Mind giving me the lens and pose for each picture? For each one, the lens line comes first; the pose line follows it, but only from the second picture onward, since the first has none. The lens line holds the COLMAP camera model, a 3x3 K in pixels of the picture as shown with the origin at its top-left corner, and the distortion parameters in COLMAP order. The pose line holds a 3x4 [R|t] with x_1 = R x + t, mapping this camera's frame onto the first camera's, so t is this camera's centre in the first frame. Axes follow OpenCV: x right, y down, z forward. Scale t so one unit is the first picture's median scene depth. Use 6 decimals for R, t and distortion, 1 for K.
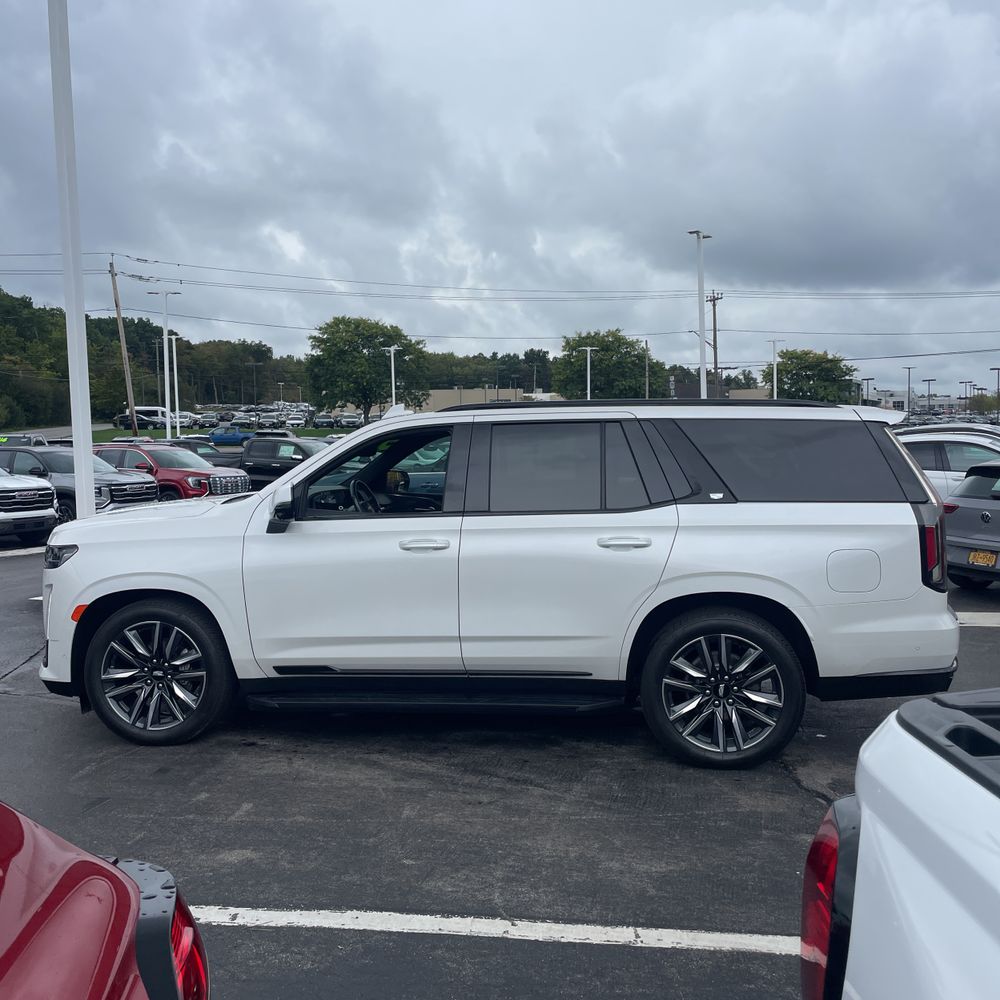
lens RADIAL K [[994.3, 0, 496.0], [0, 994.3, 495.9], [0, 0, 1]] dist [0.101261, -0.143209]
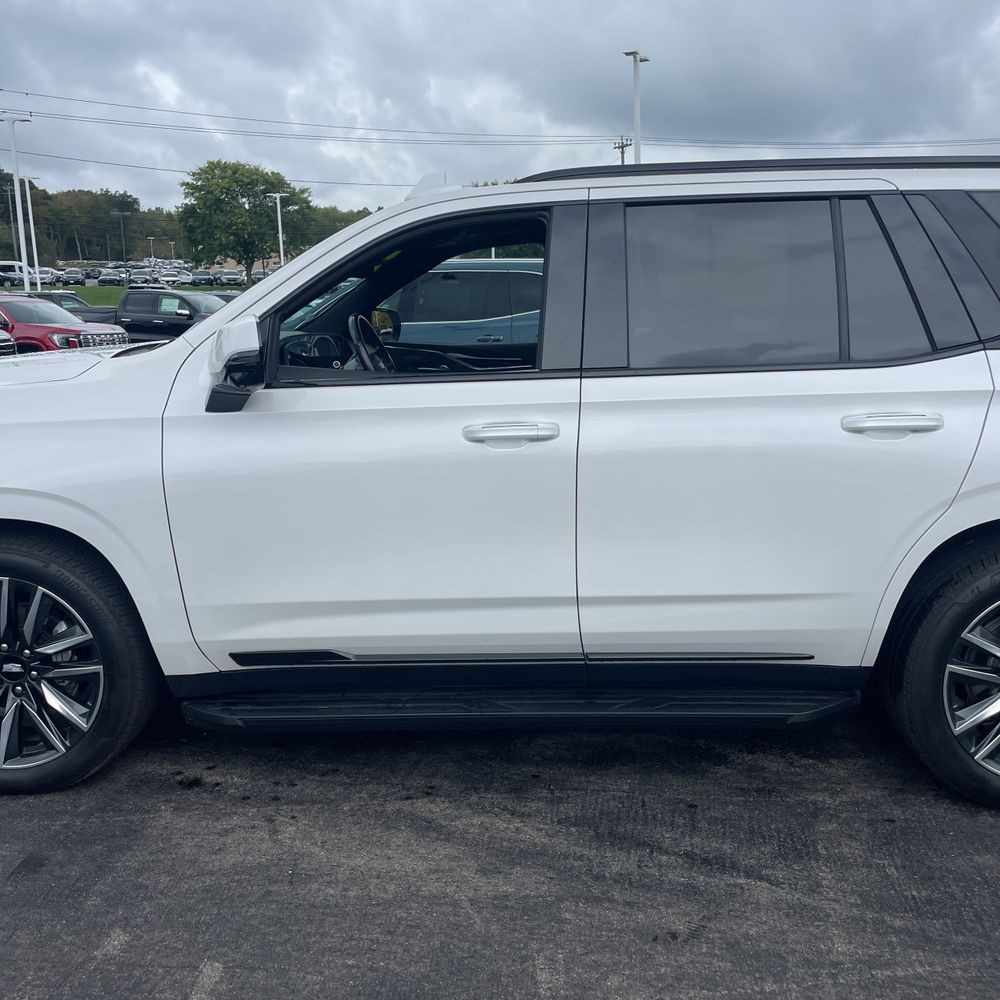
lens RADIAL K [[994.3, 0, 496.0], [0, 994.3, 495.9], [0, 0, 1]] dist [0.101261, -0.143209]
pose [[0.993914, -0.020650, 0.108202, -0.134668], [0.005784, 0.990700, 0.135943, 0.010028], [-0.110003, -0.134490, 0.984790, 0.451926]]
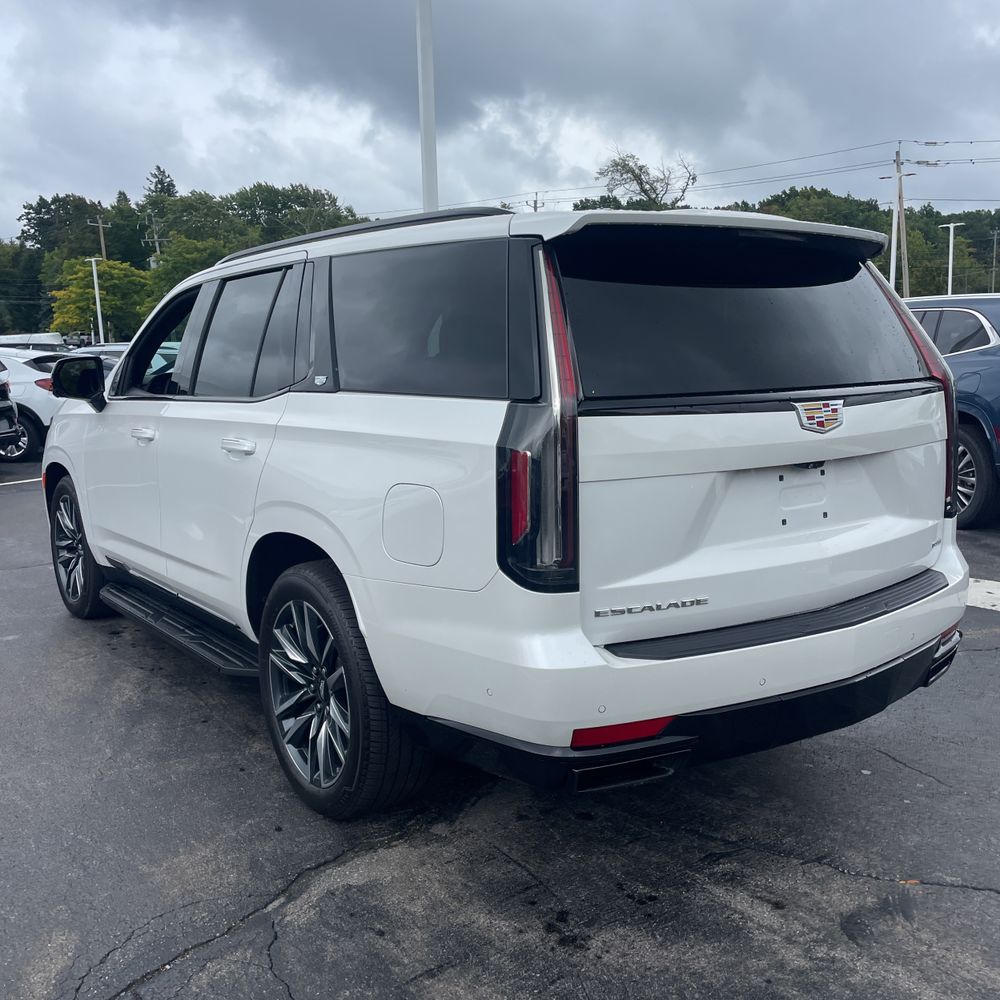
lens RADIAL K [[994.3, 0, 496.0], [0, 994.3, 495.9], [0, 0, 1]] dist [0.101261, -0.143209]
pose [[0.709523, 0.100150, -0.697529, 0.686267], [-0.033023, 0.993487, 0.109052, 0.000504], [0.703908, -0.054340, 0.708209, 0.596994]]
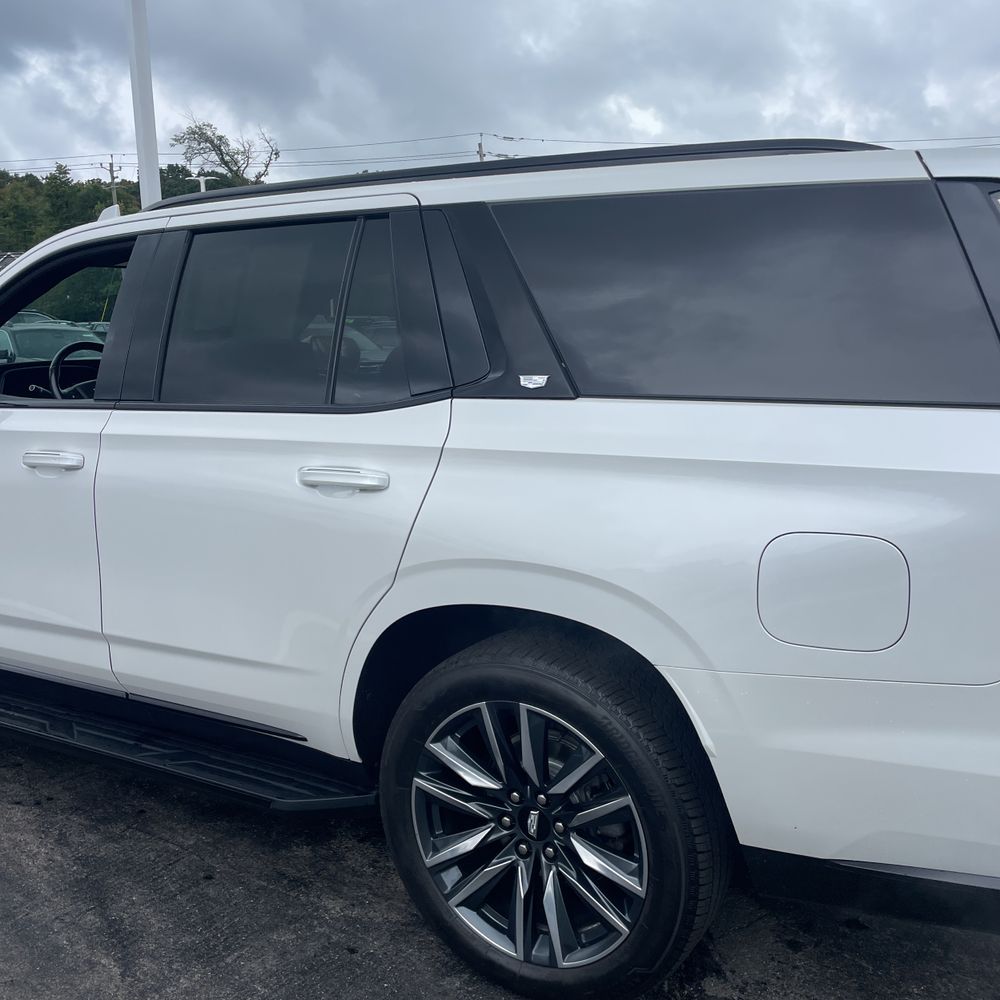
lens RADIAL K [[994.3, 0, 496.0], [0, 994.3, 495.9], [0, 0, 1]] dist [0.101261, -0.143209]
pose [[0.927728, 0.063384, -0.367835, 0.341058], [-0.020732, 0.992705, 0.118770, -0.001308], [0.372680, -0.102560, 0.922275, 0.563390]]
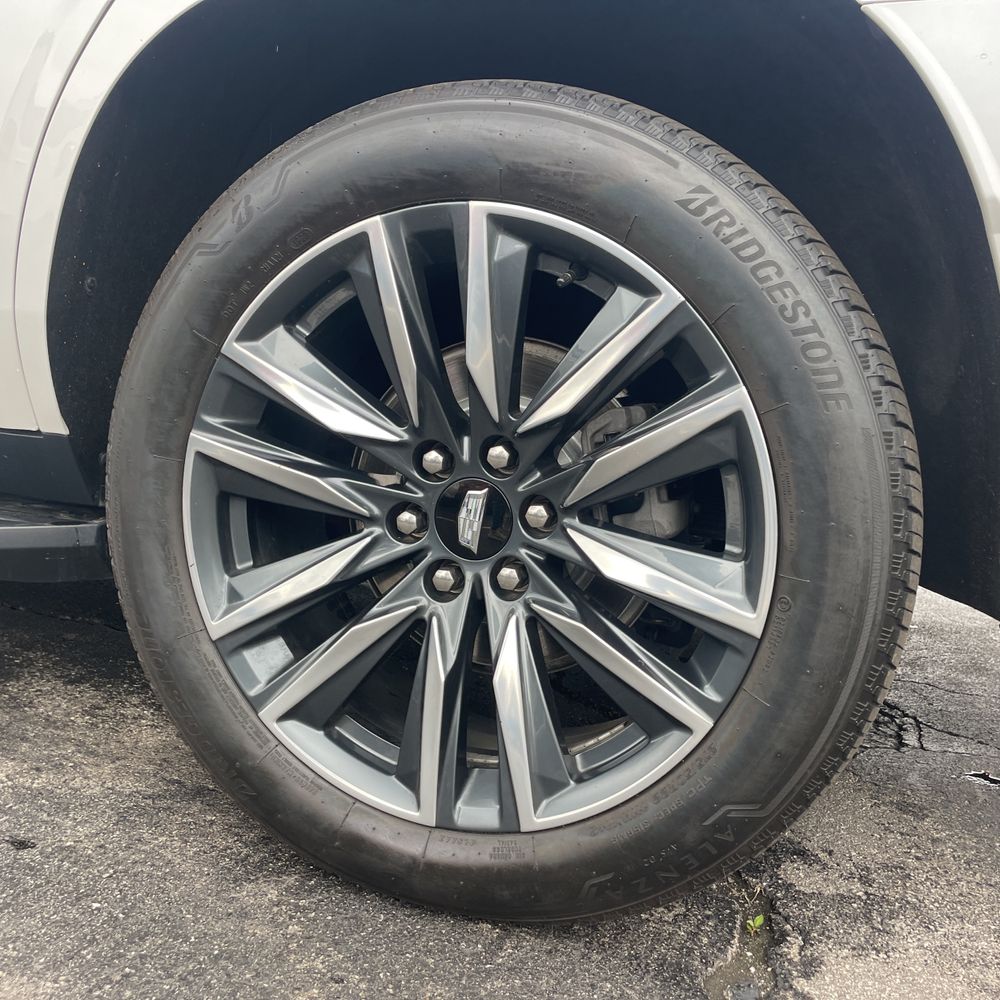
lens RADIAL K [[997.9, 0, 507.8], [0, 997.9, 498.4], [0, 0, 1]] dist [0.098477, -0.125602]
pose [[0.983314, 0.104720, -0.148753, 0.244671], [-0.091719, 0.991550, 0.091737, 0.161117], [0.157103, -0.076563, 0.984610, 0.758650]]
